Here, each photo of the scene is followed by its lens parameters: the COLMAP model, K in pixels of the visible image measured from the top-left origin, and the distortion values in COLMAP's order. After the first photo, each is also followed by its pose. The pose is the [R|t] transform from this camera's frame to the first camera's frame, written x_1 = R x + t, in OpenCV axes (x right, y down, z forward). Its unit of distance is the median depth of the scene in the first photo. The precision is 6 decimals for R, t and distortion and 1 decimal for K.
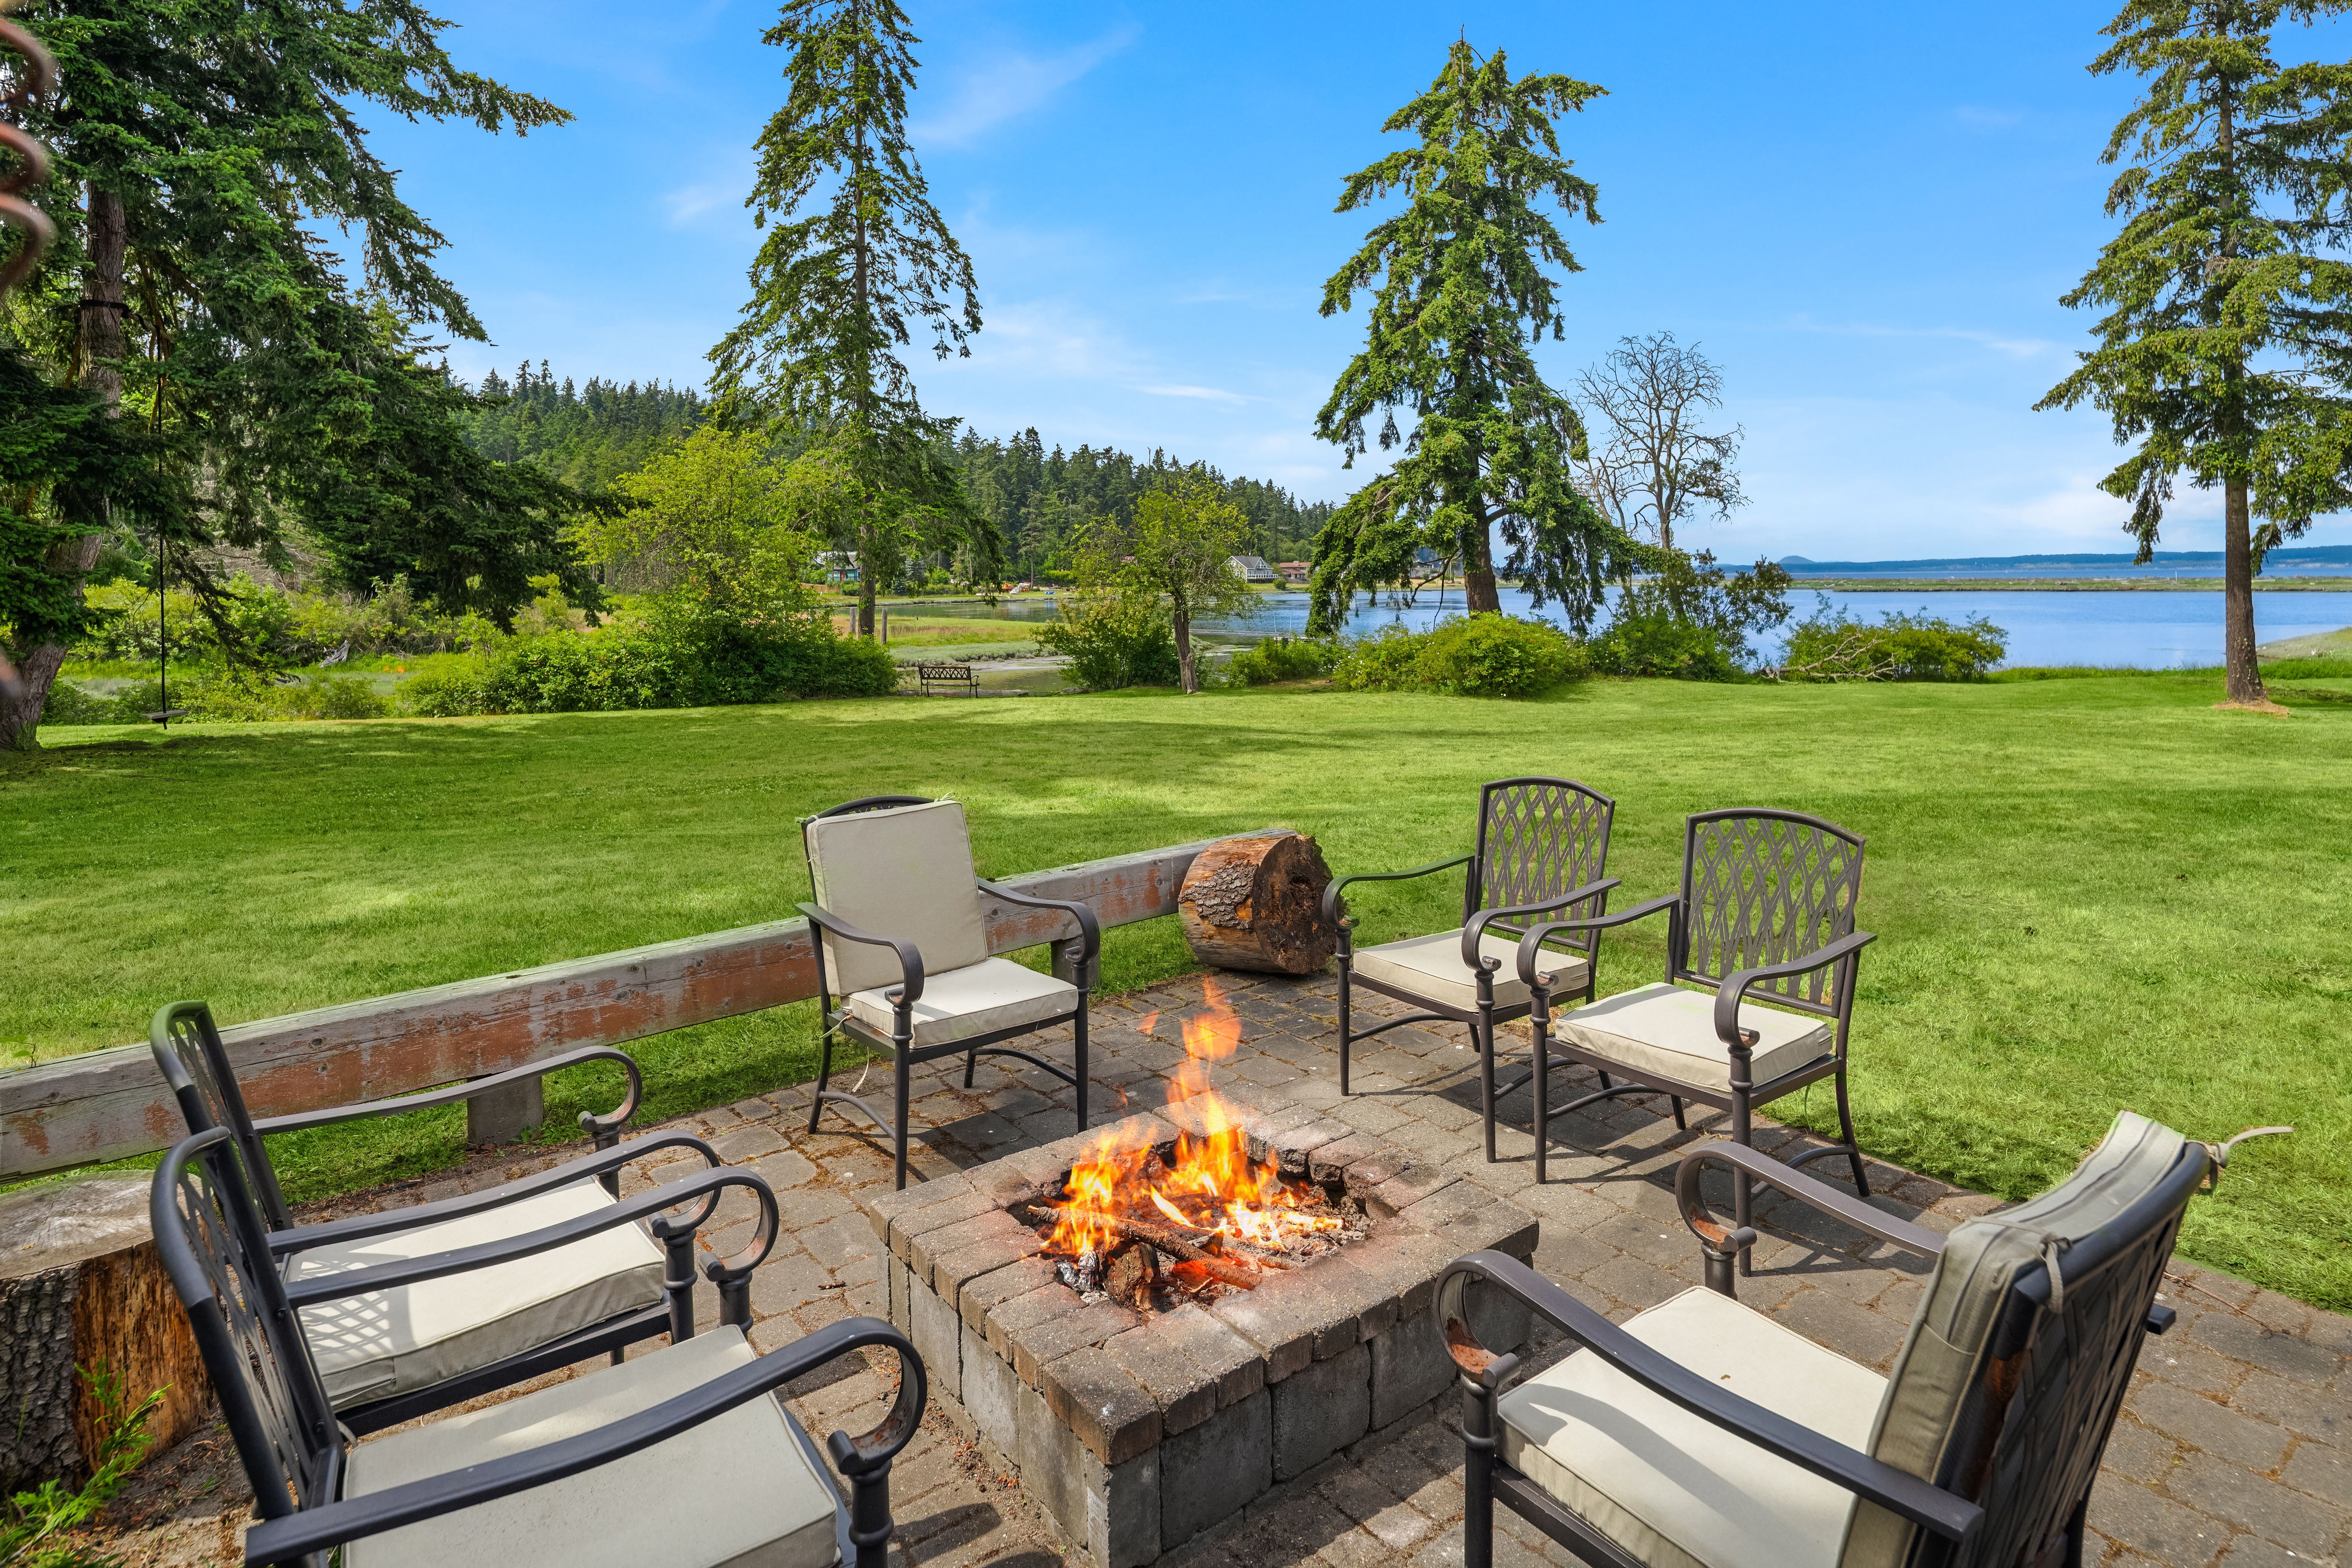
lens RADIAL K [[1319.8, 0, 1199.9], [0, 1319.8, 598.3], [0, 0, 1]] dist [-0.002215, -0.004087]
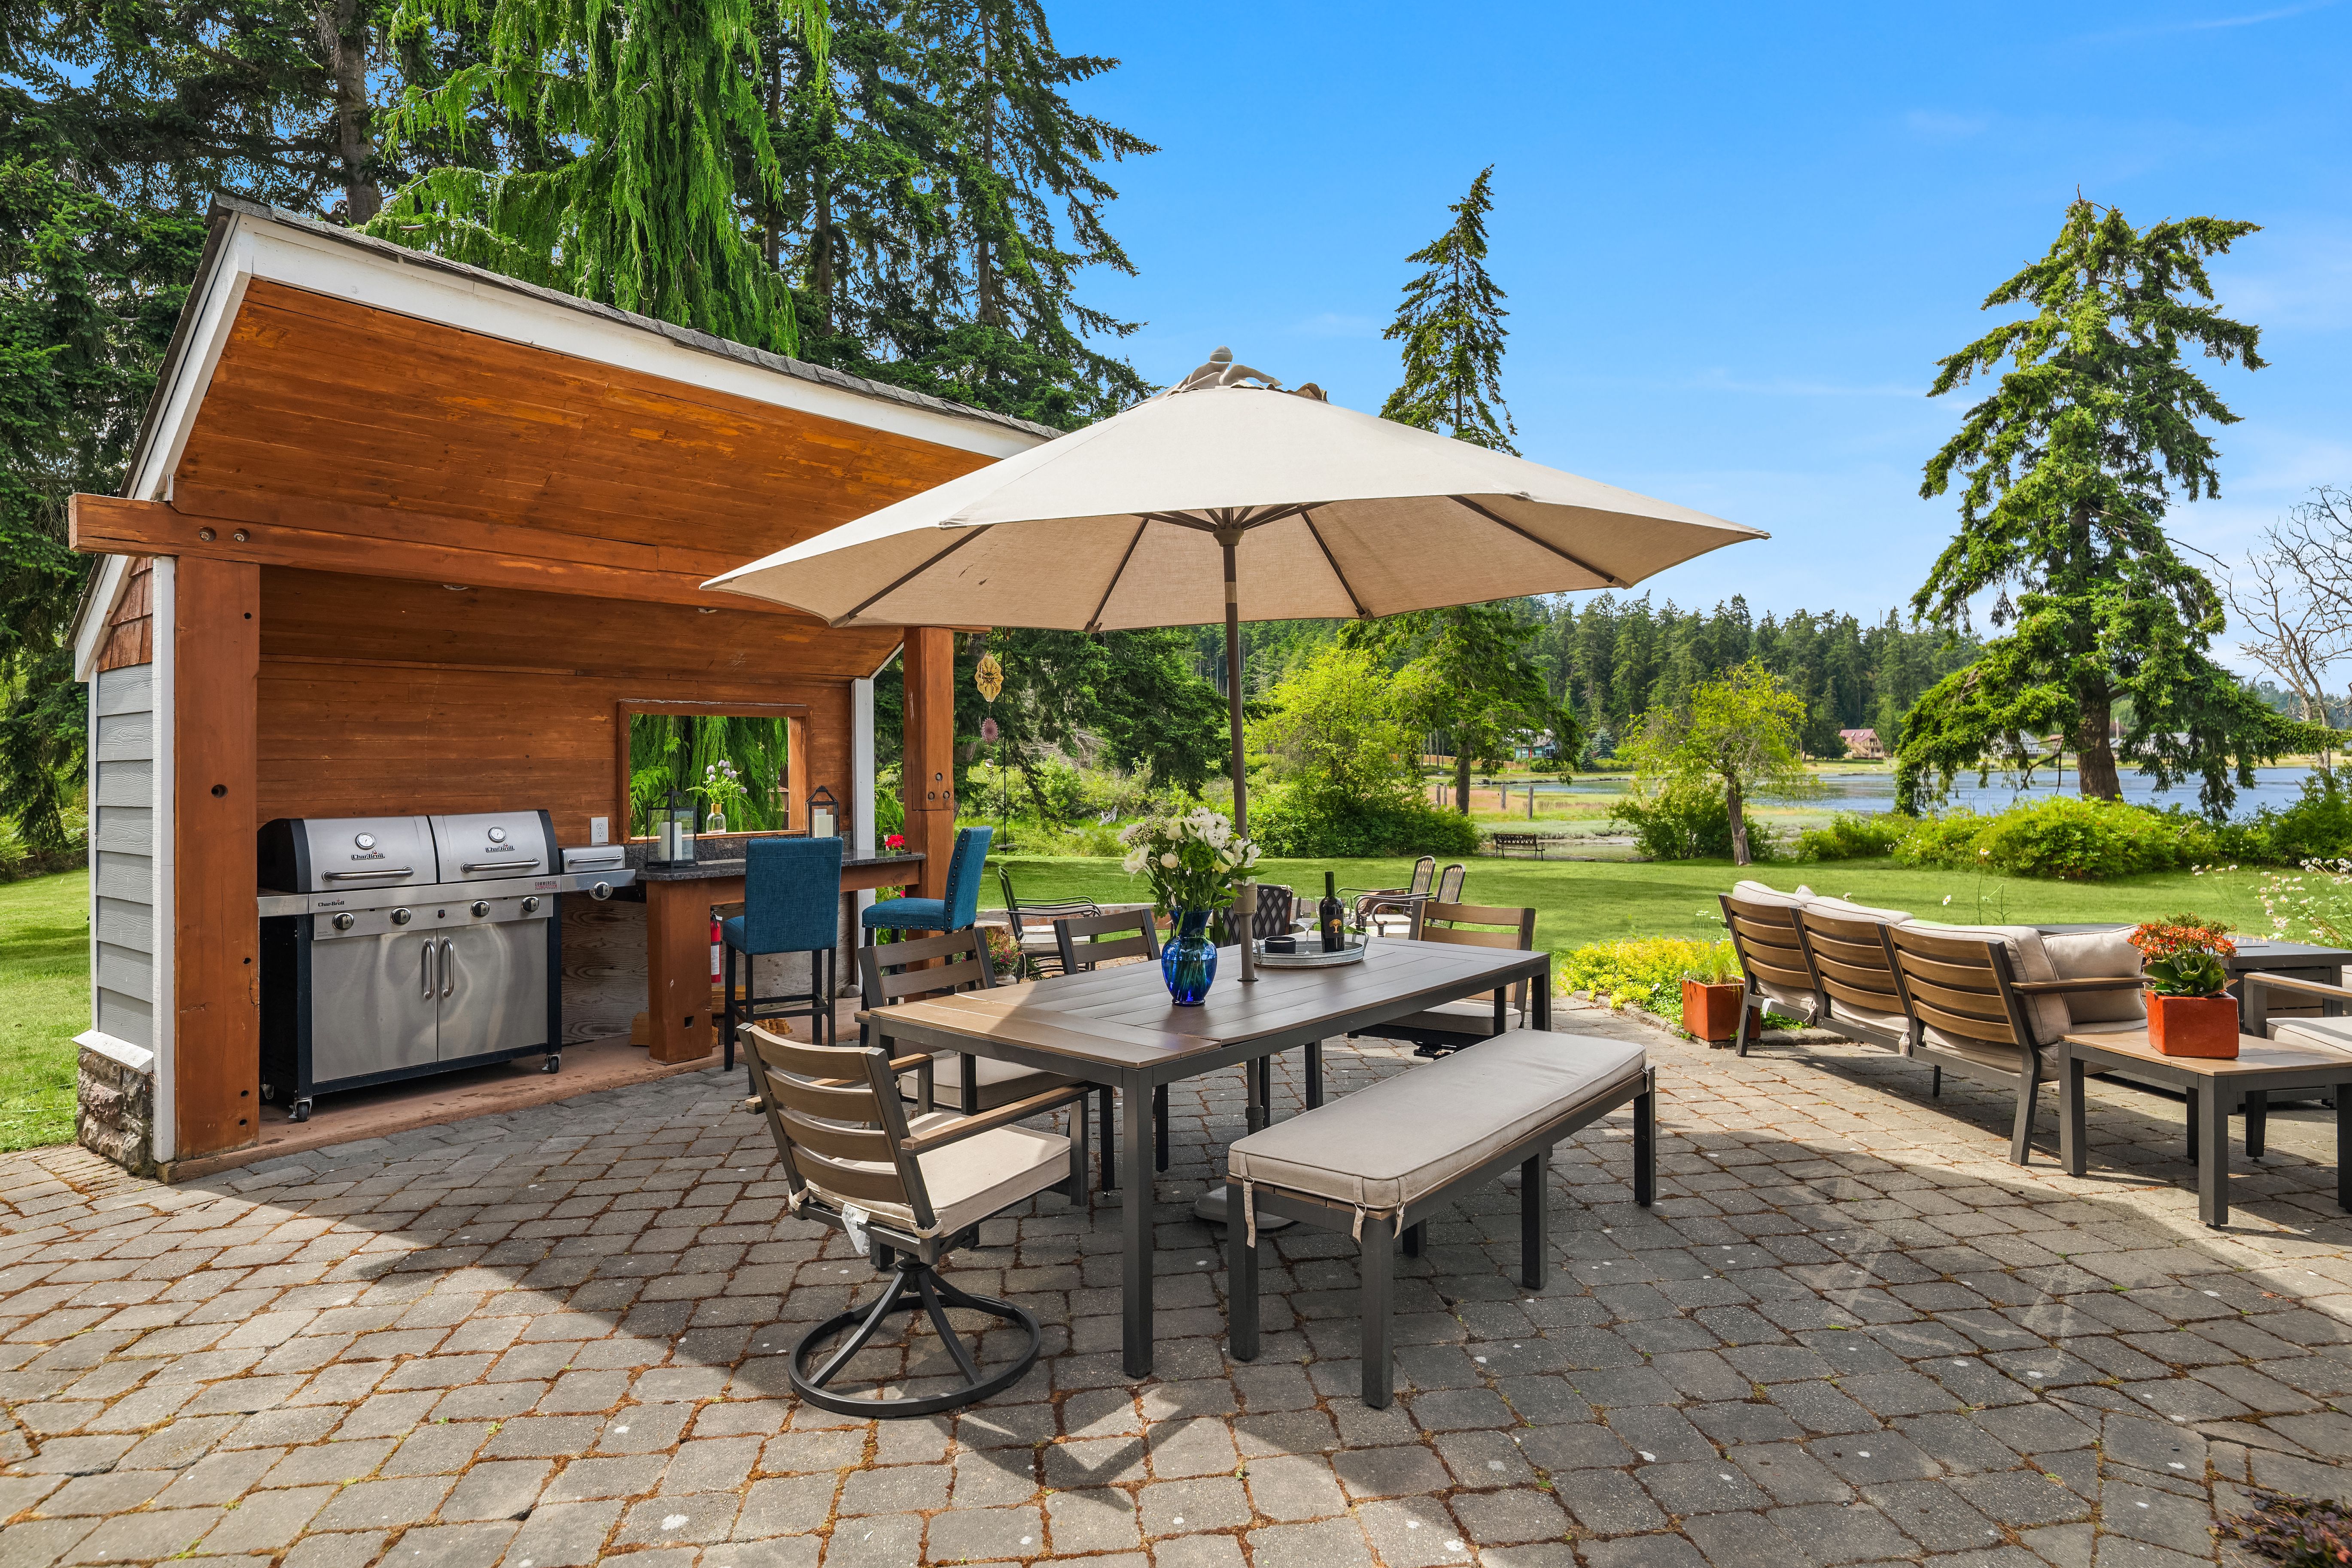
lens RADIAL K [[1319.8, 0, 1156.1], [0, 1319.8, 753.0], [0, 0, 1]] dist [-0.002215, -0.004087]
pose [[0.850149, -0.004658, -0.526521, 0.145746], [-0.003797, 0.999881, -0.014976, -0.002925], [0.526528, 0.014731, 0.850030, -0.184358]]
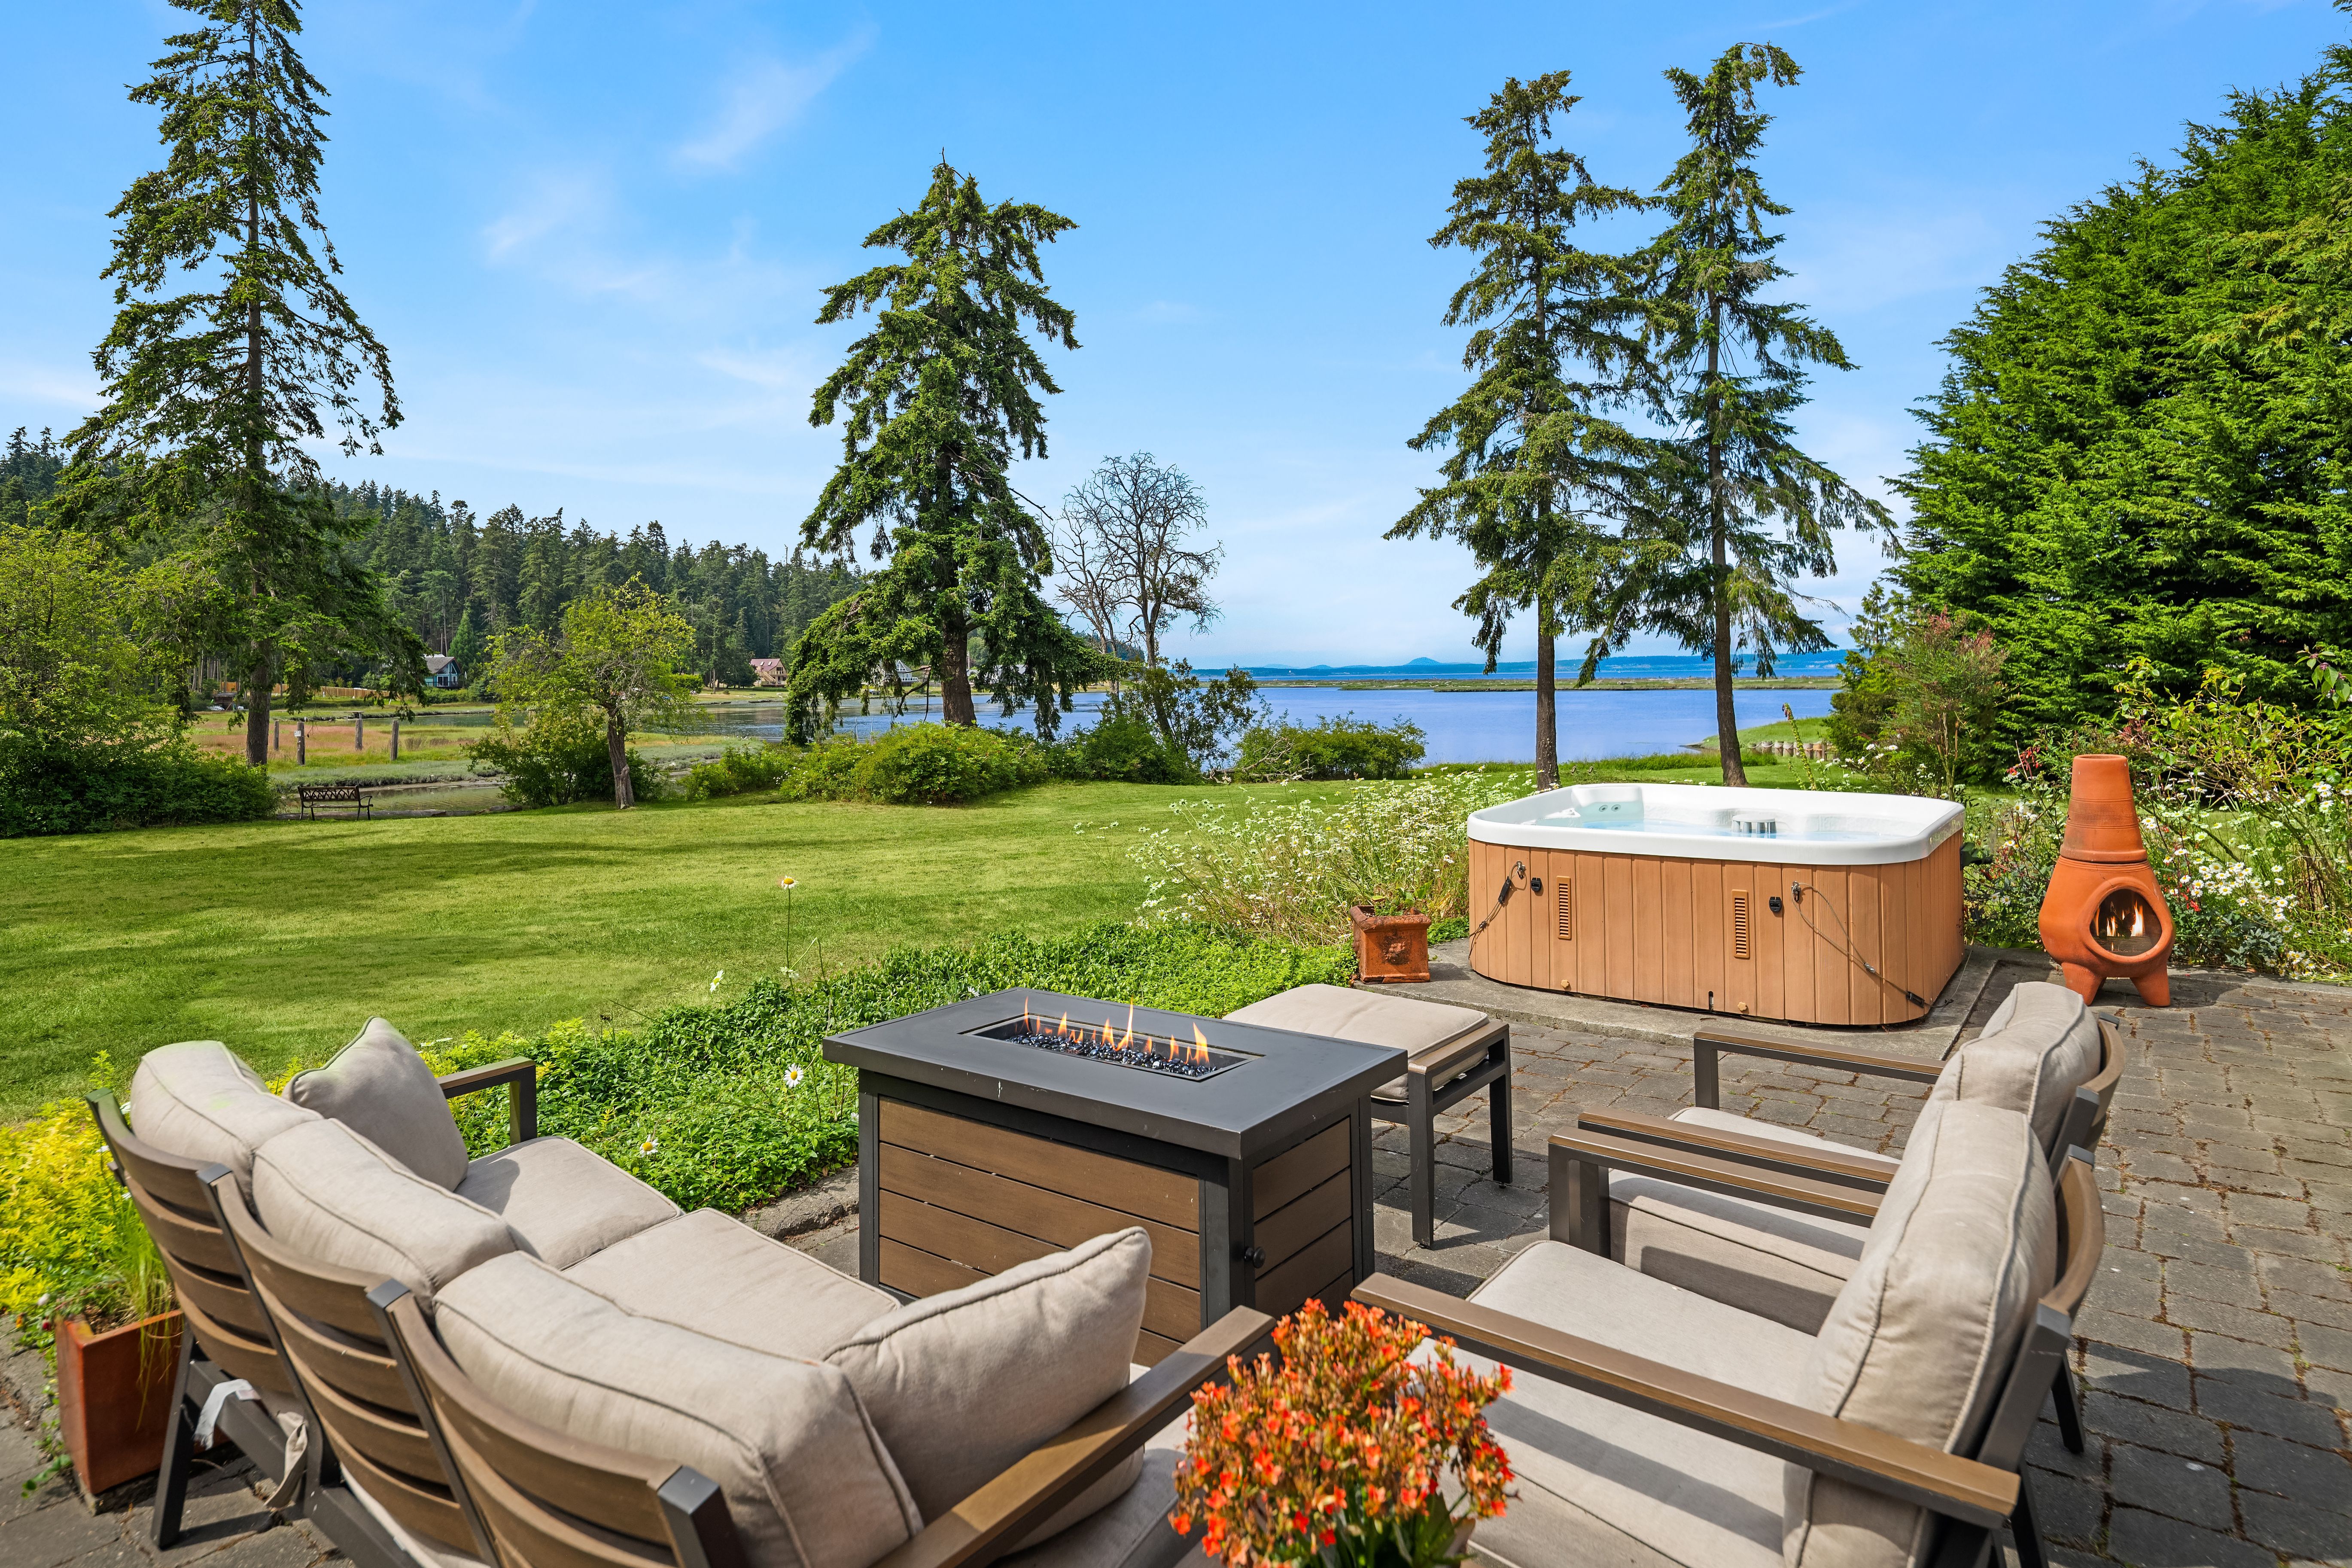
lens RADIAL K [[1319.8, 0, 1194.3], [0, 1319.8, 690.1], [0, 0, 1]] dist [-0.002215, -0.004087]
pose [[0.969817, -0.005940, 0.243761, 0.151674], [0.007684, 0.999951, -0.006203, -0.005348], [-0.243713, 0.007889, 0.969815, -0.046421]]
